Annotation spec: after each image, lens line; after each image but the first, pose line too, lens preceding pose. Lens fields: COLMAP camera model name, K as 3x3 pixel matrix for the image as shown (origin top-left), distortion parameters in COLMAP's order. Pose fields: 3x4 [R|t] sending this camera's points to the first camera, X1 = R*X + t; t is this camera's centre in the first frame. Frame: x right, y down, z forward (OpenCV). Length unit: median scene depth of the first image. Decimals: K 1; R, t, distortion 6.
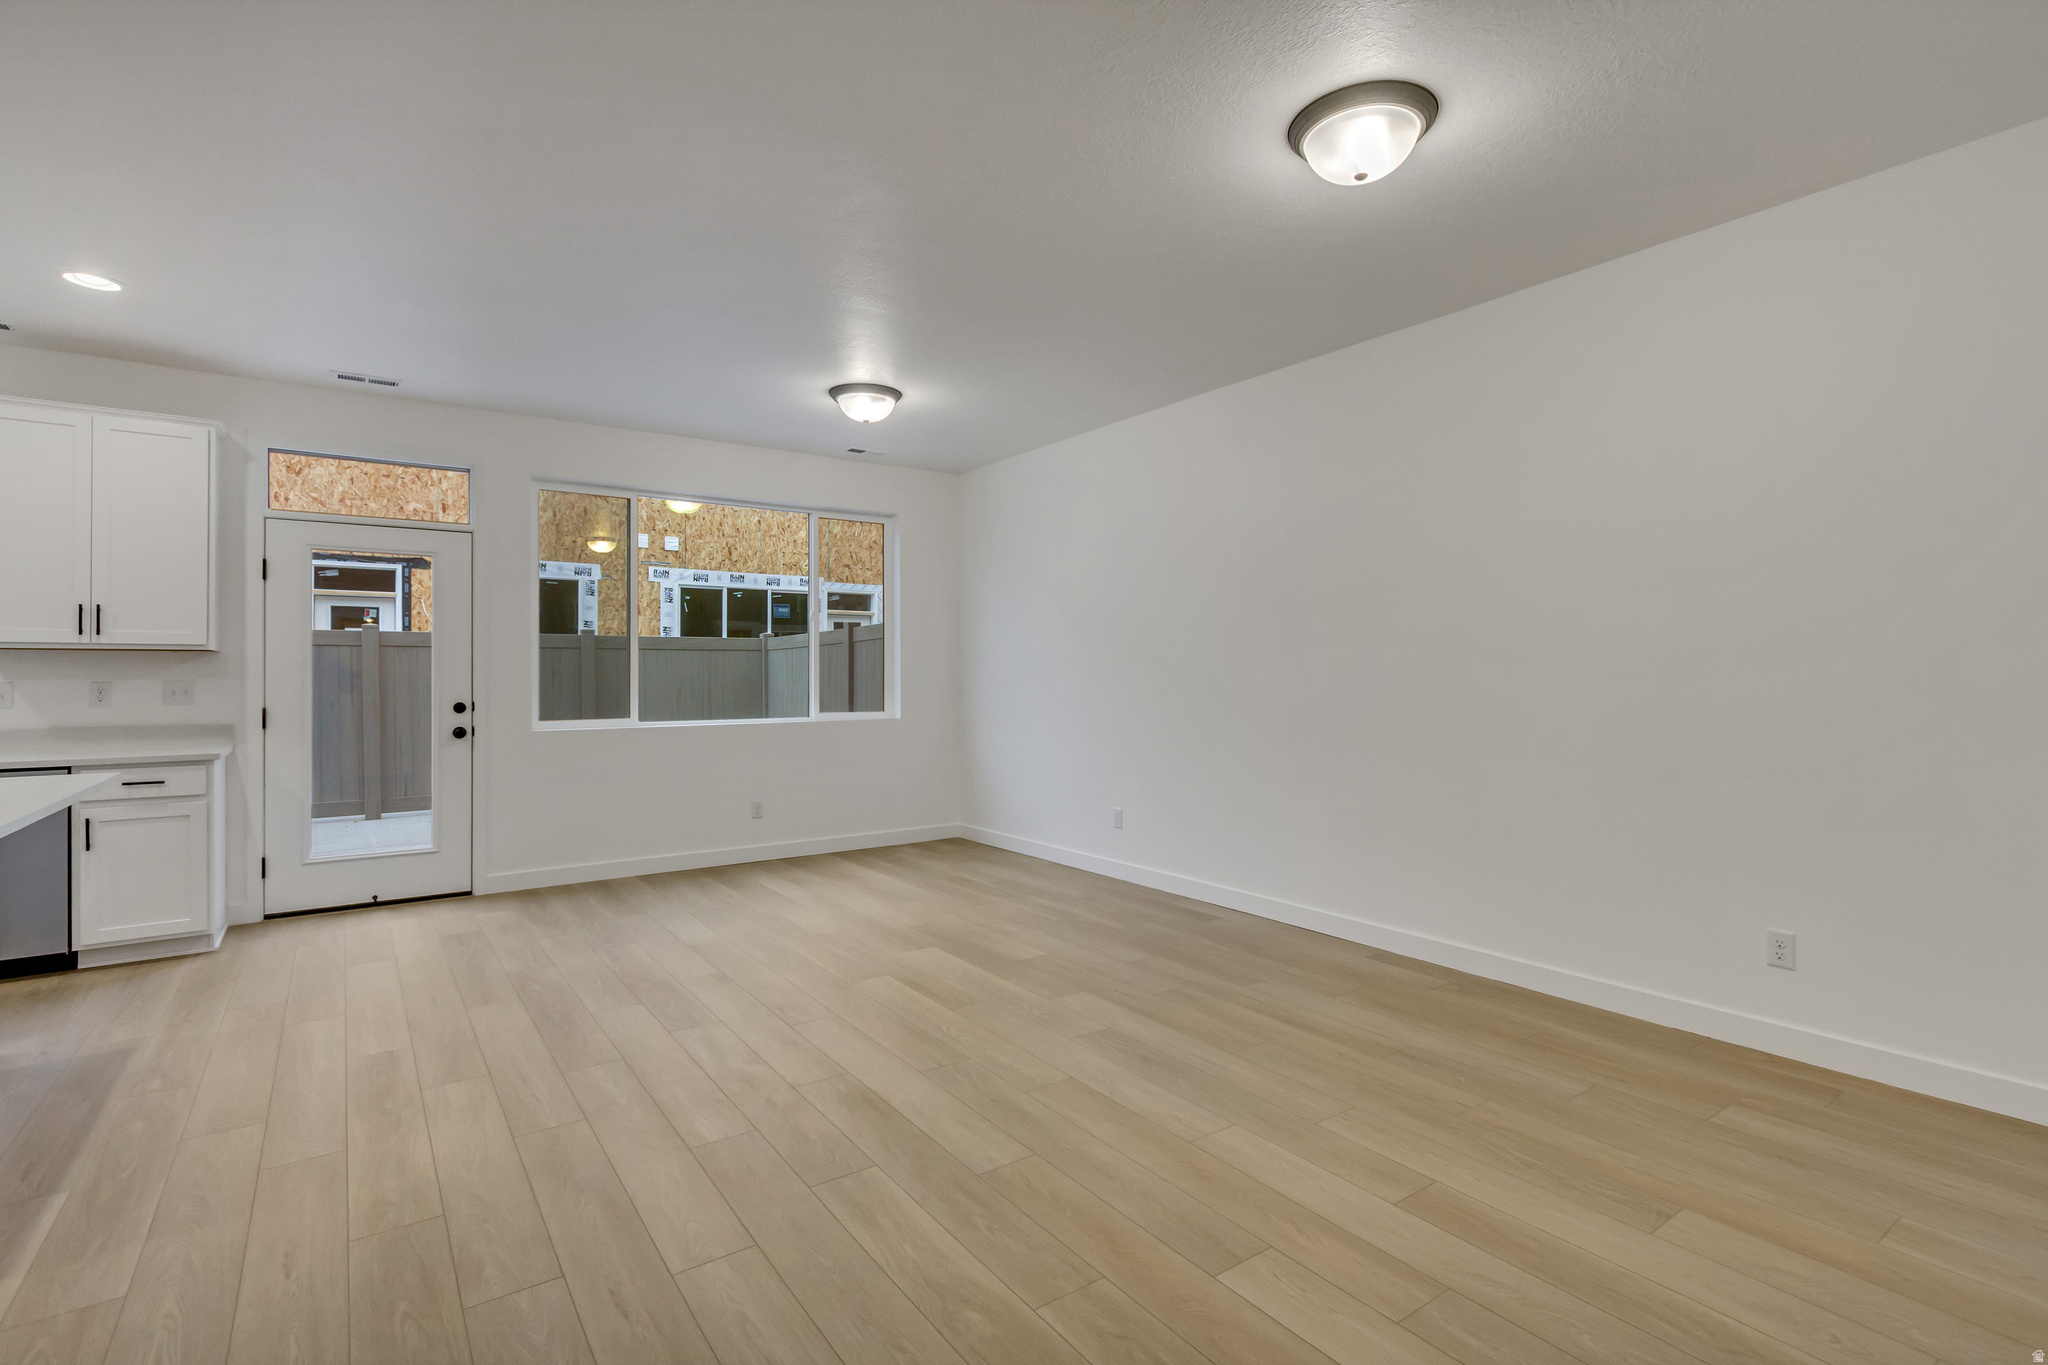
lens RADIAL K [[955.7, 0, 1019.4], [0, 955.7, 675.1], [0, 0, 1]] dist [0.013083, -0.000721]
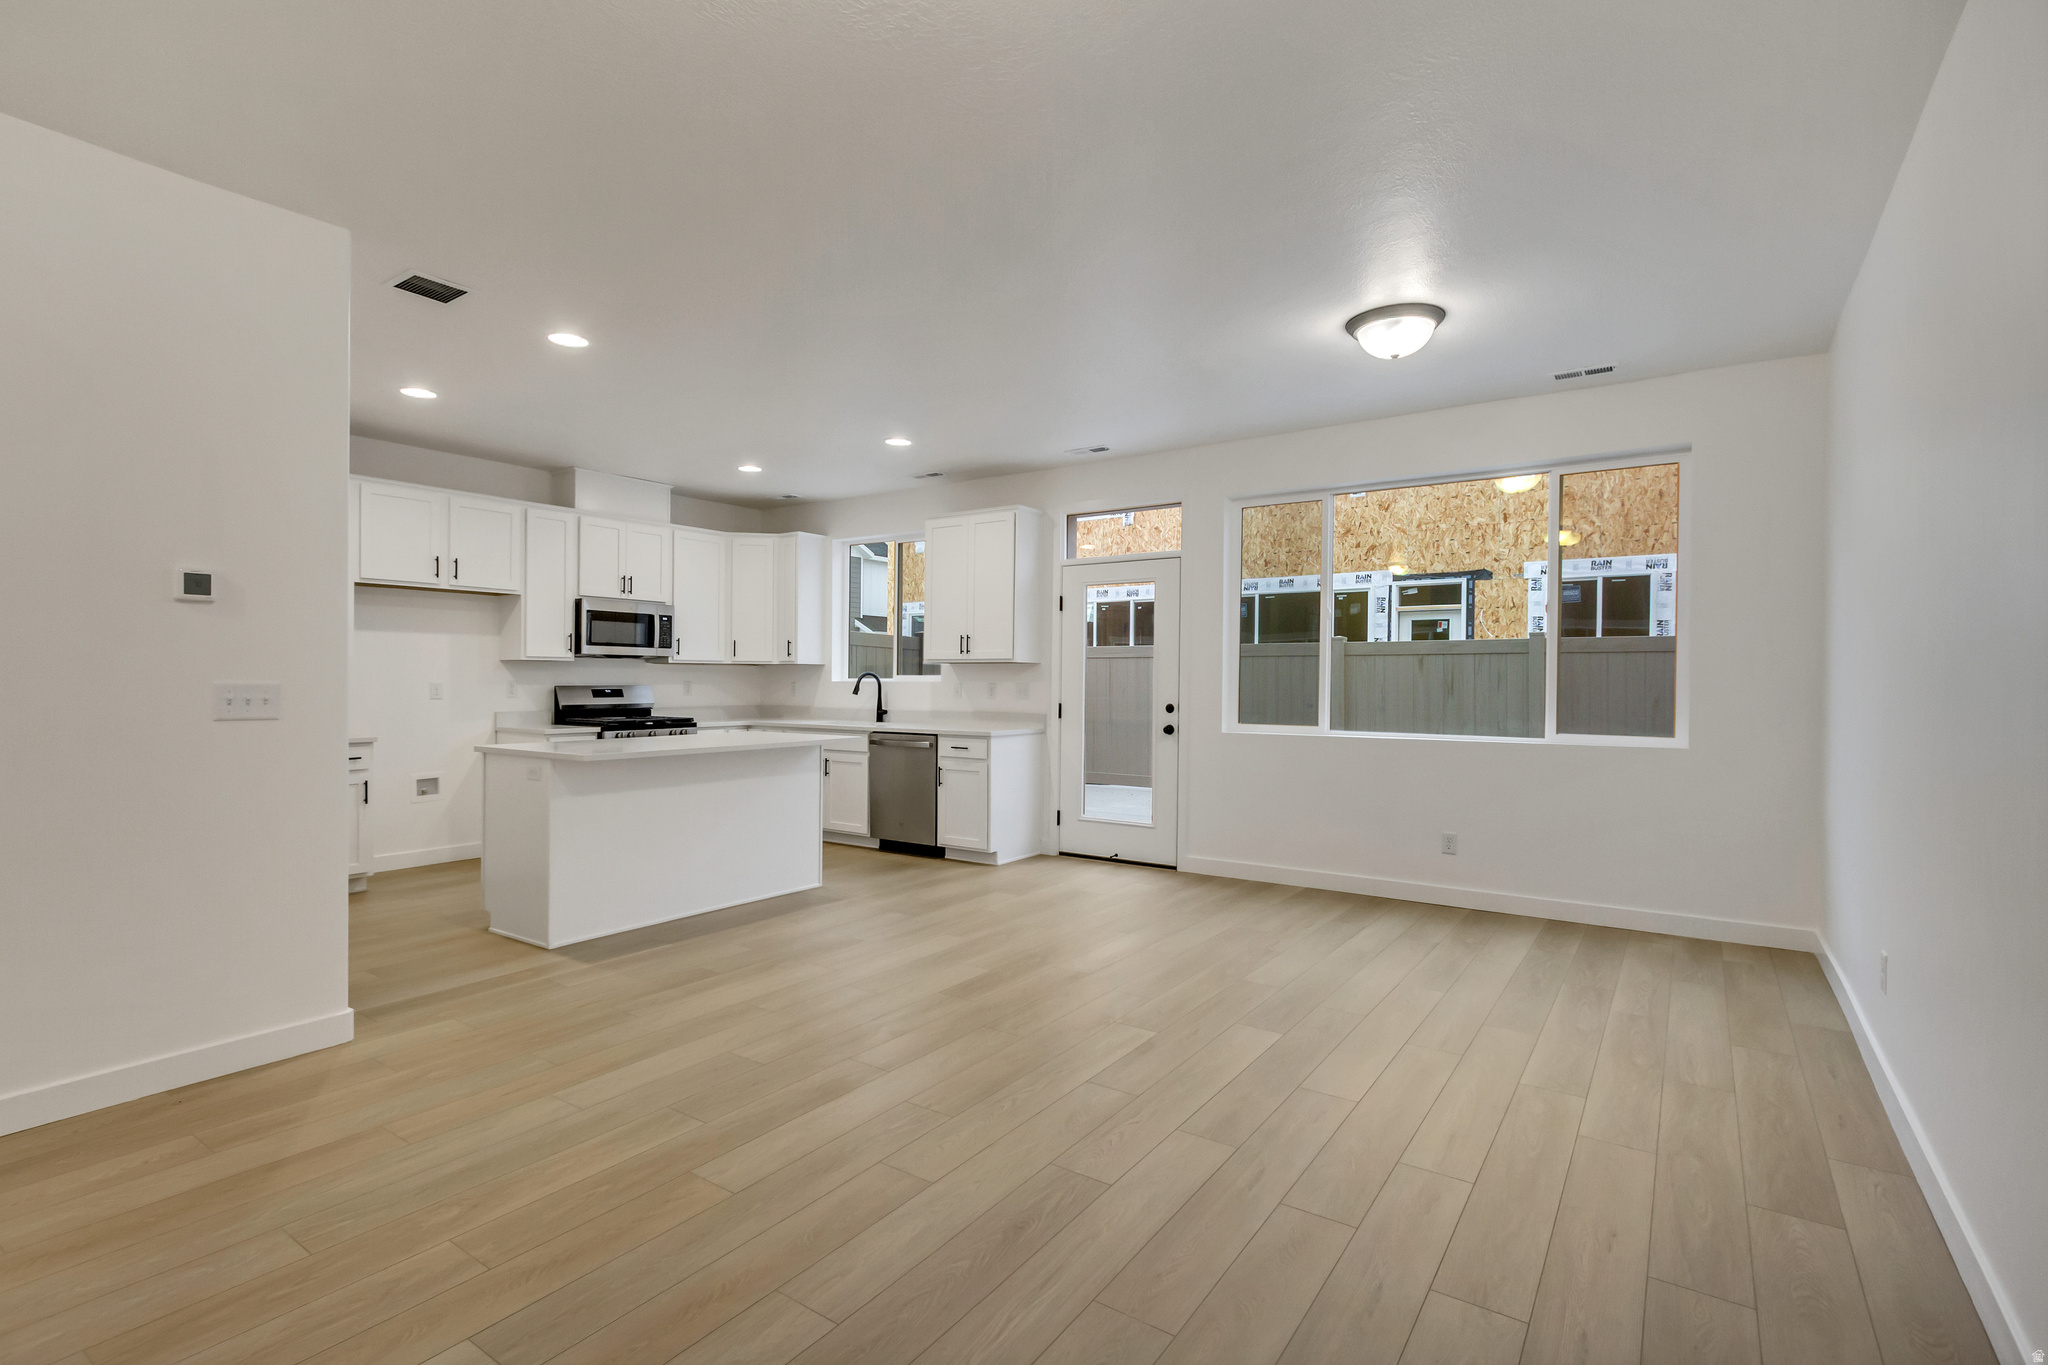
lens RADIAL K [[955.7, 0, 1021.2], [0, 955.7, 680.4], [0, 0, 1]] dist [0.013083, -0.000721]
pose [[0.341040, 0.004331, -0.940039, 0.190765], [-0.006365, 0.999977, 0.002299, -0.000782], [0.940027, 0.005199, 0.341059, 0.181306]]
